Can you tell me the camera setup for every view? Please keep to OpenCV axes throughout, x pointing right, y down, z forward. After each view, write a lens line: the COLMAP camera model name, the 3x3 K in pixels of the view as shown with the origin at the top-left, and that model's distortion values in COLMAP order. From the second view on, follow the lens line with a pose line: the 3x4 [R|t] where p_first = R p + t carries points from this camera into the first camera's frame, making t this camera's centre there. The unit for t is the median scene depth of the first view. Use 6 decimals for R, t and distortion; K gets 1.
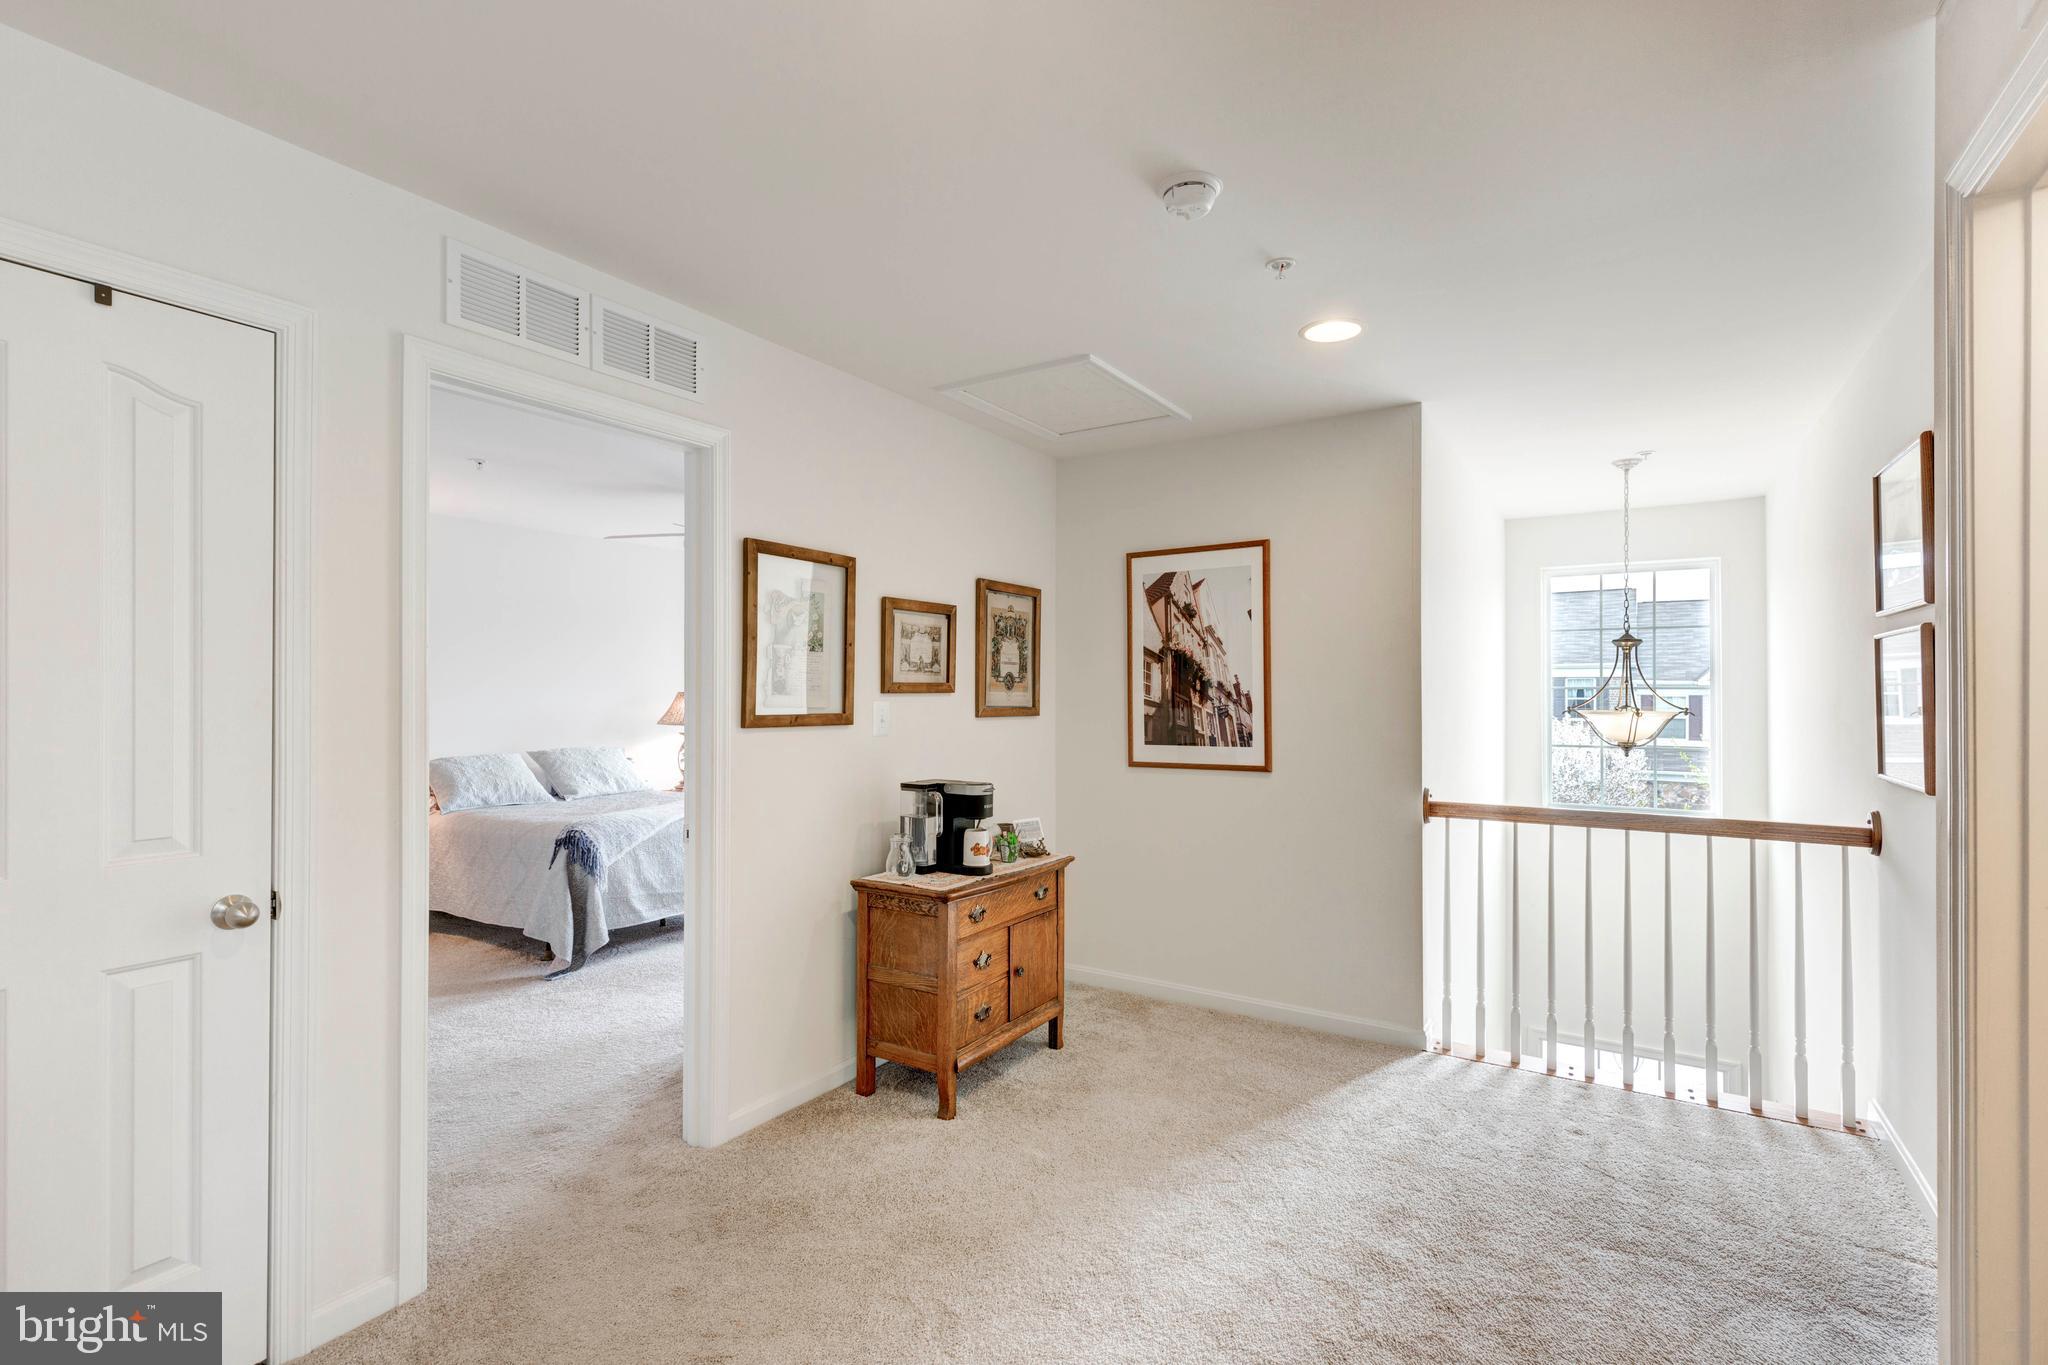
lens RADIAL K [[920.7, 0, 1029.0], [0, 920.7, 684.6], [0, 0, 1]] dist [0.000434, 0.000582]
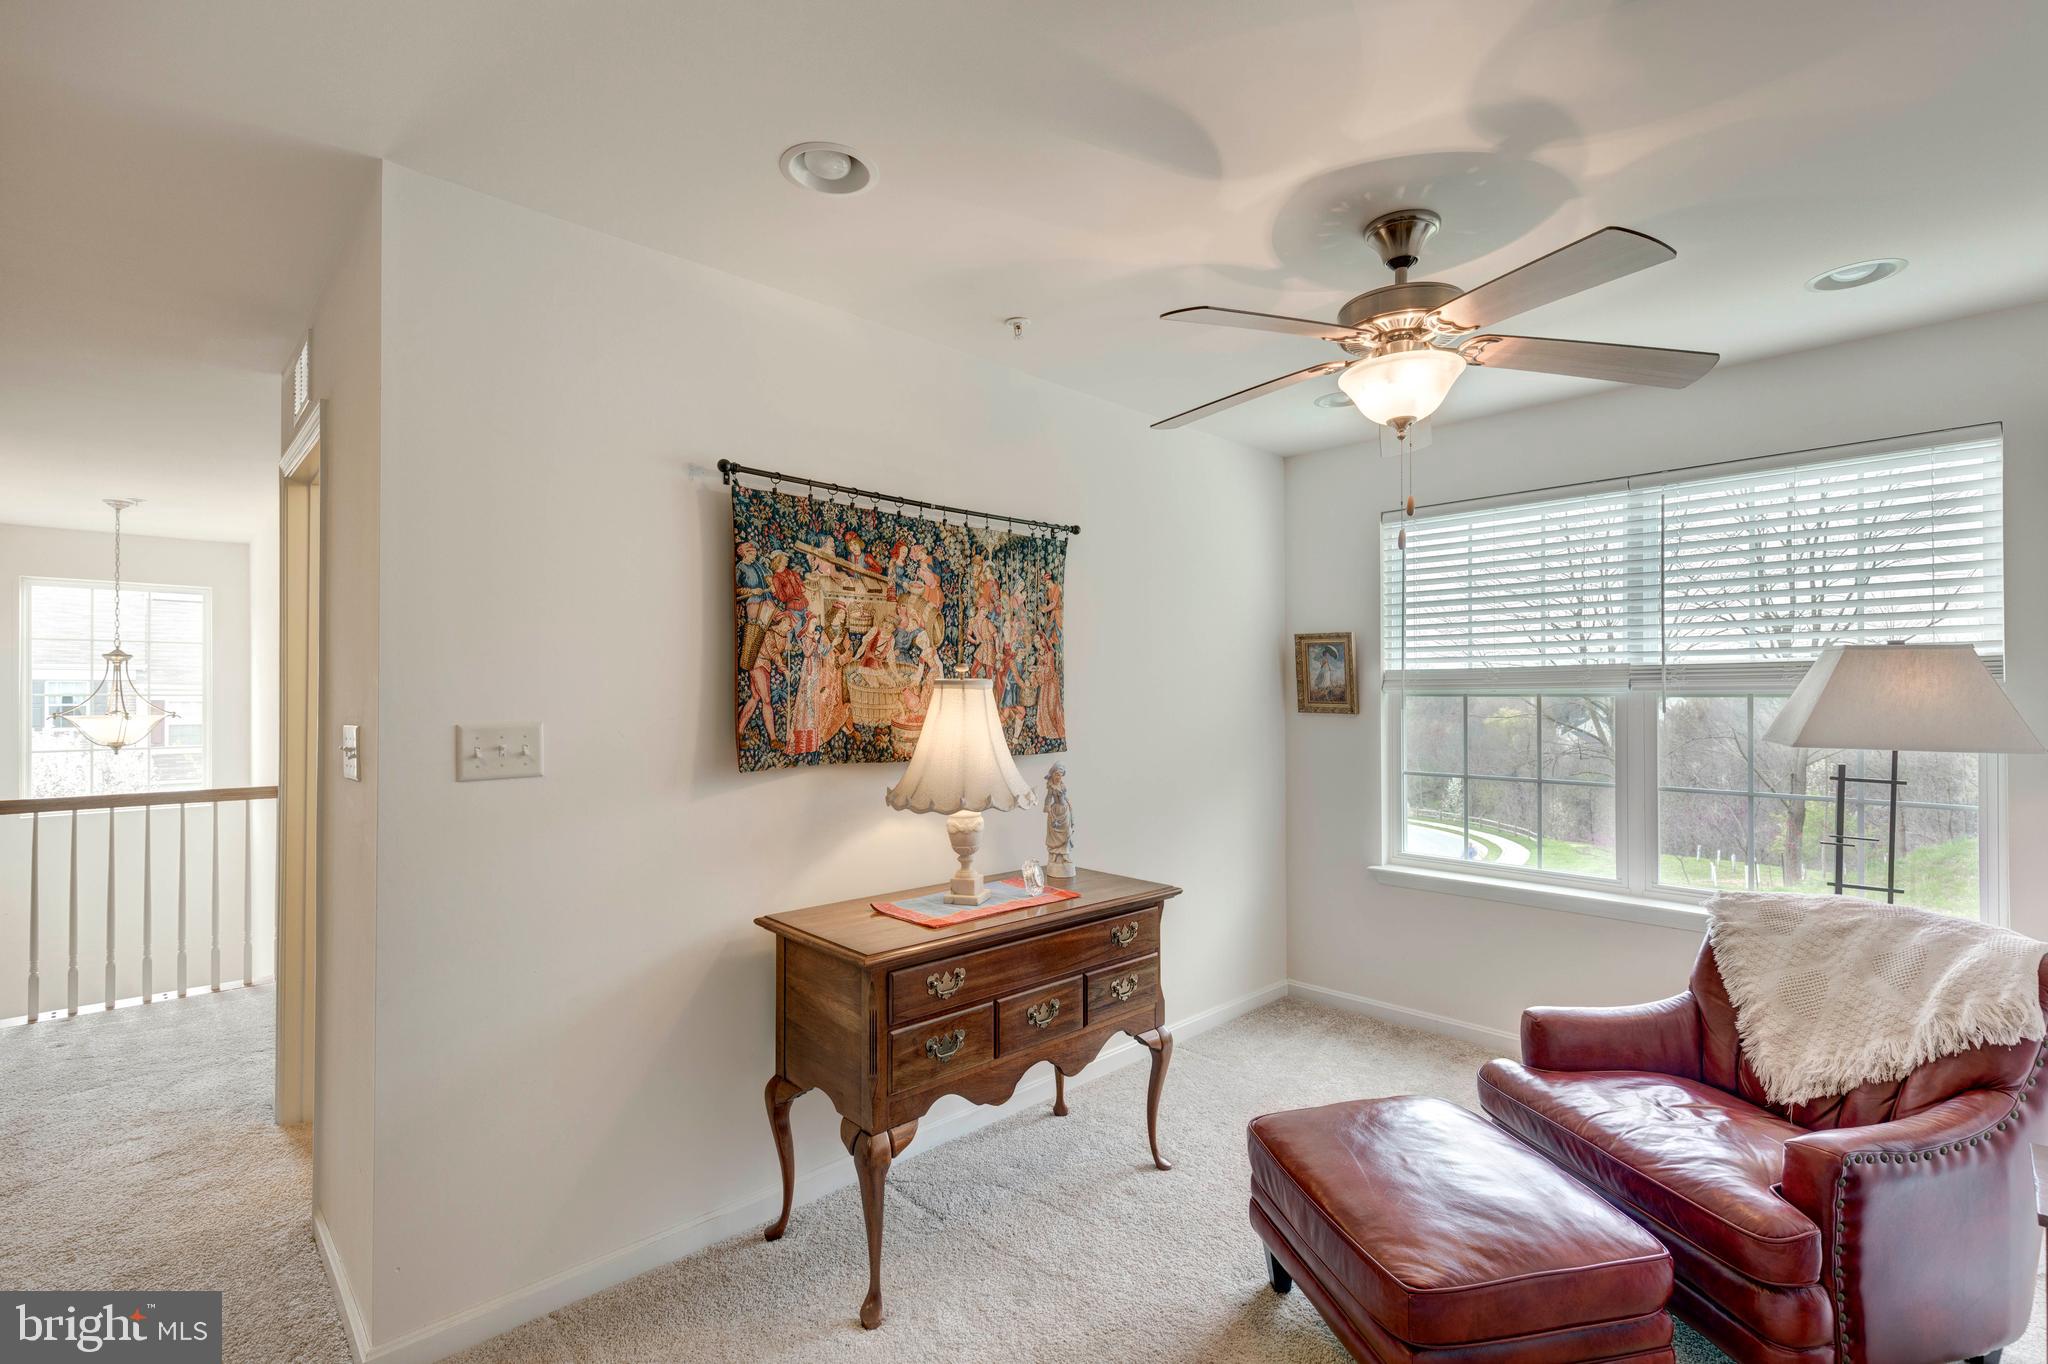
lens RADIAL K [[920.7, 0, 1028.4], [0, 920.7, 687.4], [0, 0, 1]] dist [0.000434, 0.000582]
pose [[0.223344, 0.006480, 0.974718, -0.227401], [-0.006124, 0.999967, -0.005245, -0.008019], [-0.974721, -0.004798, 0.223376, -0.380733]]
